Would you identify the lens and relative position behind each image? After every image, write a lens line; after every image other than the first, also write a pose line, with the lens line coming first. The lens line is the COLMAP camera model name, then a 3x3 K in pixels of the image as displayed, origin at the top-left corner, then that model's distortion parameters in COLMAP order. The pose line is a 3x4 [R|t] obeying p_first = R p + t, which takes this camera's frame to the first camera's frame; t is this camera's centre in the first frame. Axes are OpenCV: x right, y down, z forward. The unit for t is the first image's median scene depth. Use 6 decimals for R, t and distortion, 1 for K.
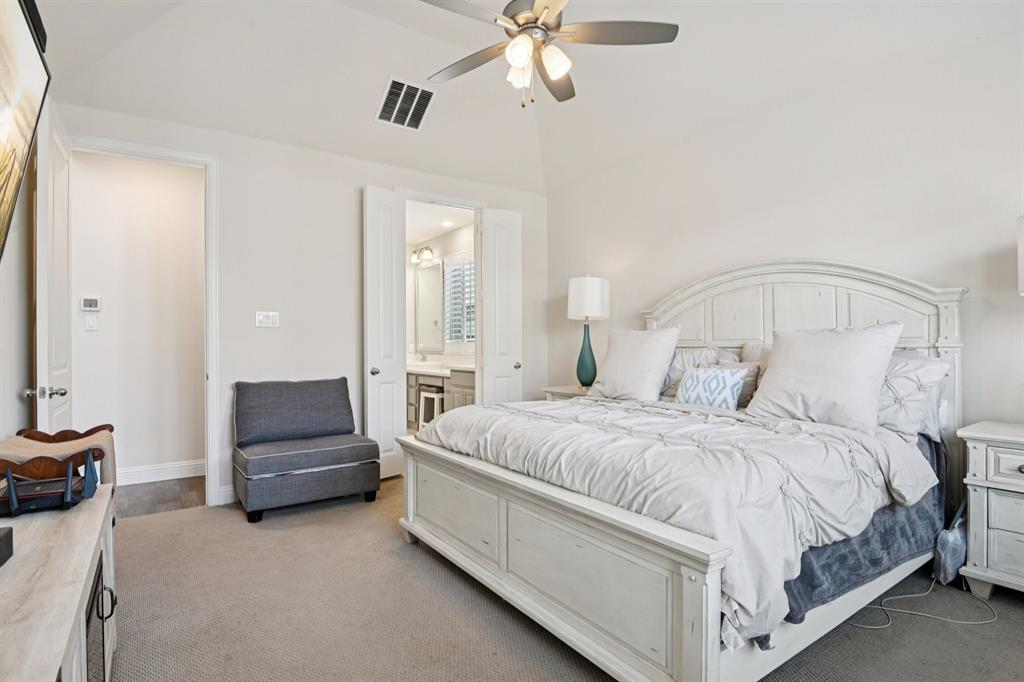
lens RADIAL K [[519.8, 0, 511.3], [0, 519.8, 342.5], [0, 0, 1]] dist [-0.001207, -0.000248]
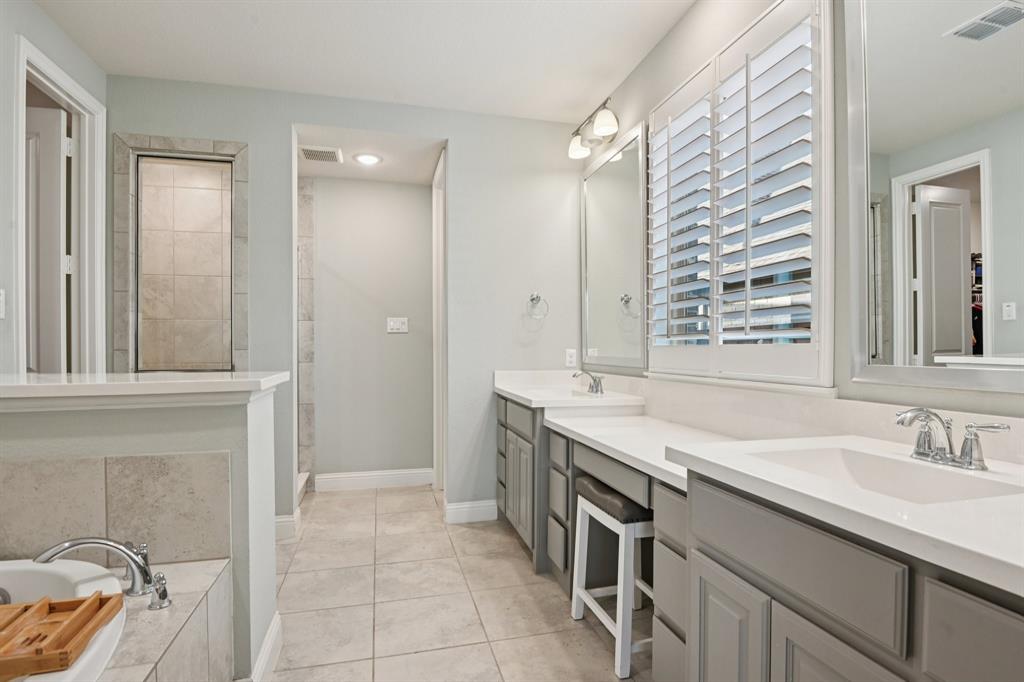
lens RADIAL K [[519.8, 0, 514.5], [0, 519.8, 346.4], [0, 0, 1]] dist [-0.001207, -0.000248]
pose [[0.935181, 0.003831, -0.354148, -0.089447], [-0.004714, 0.999988, -0.001631, 0.001980], [0.354138, 0.003195, 0.935188, 0.632414]]
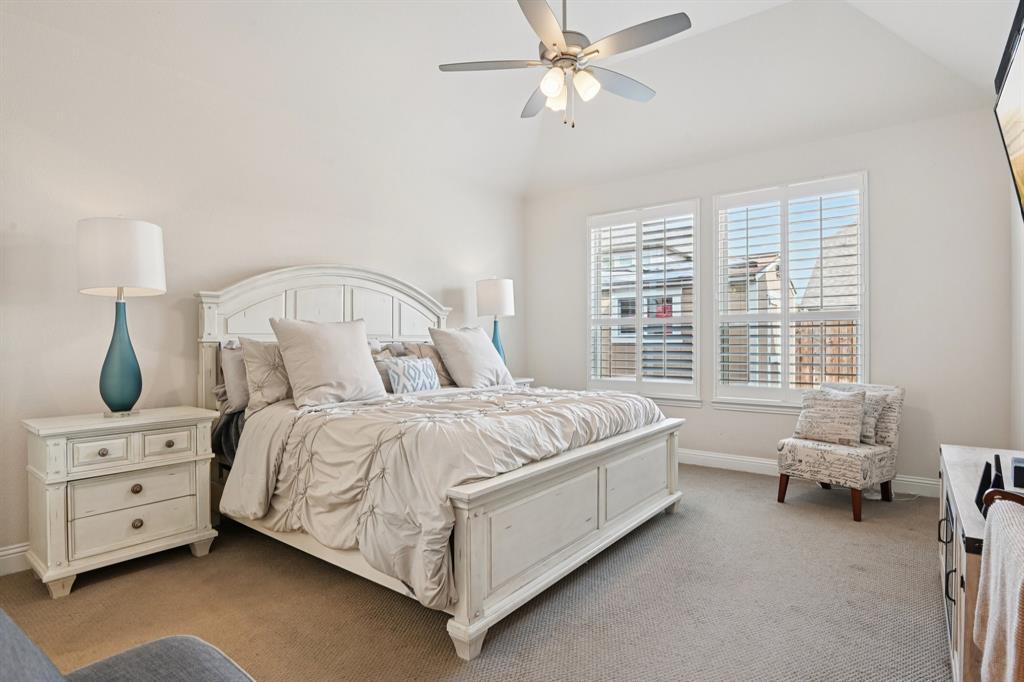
lens RADIAL K [[519.8, 0, 510.4], [0, 519.8, 344.0], [0, 0, 1]] dist [-0.001207, -0.000248]
pose [[-0.309239, -0.002372, 0.950981, -0.808018], [-0.001126, 0.999997, 0.002128, 0.013646], [-0.950984, -0.000412, -0.309241, 1.170151]]
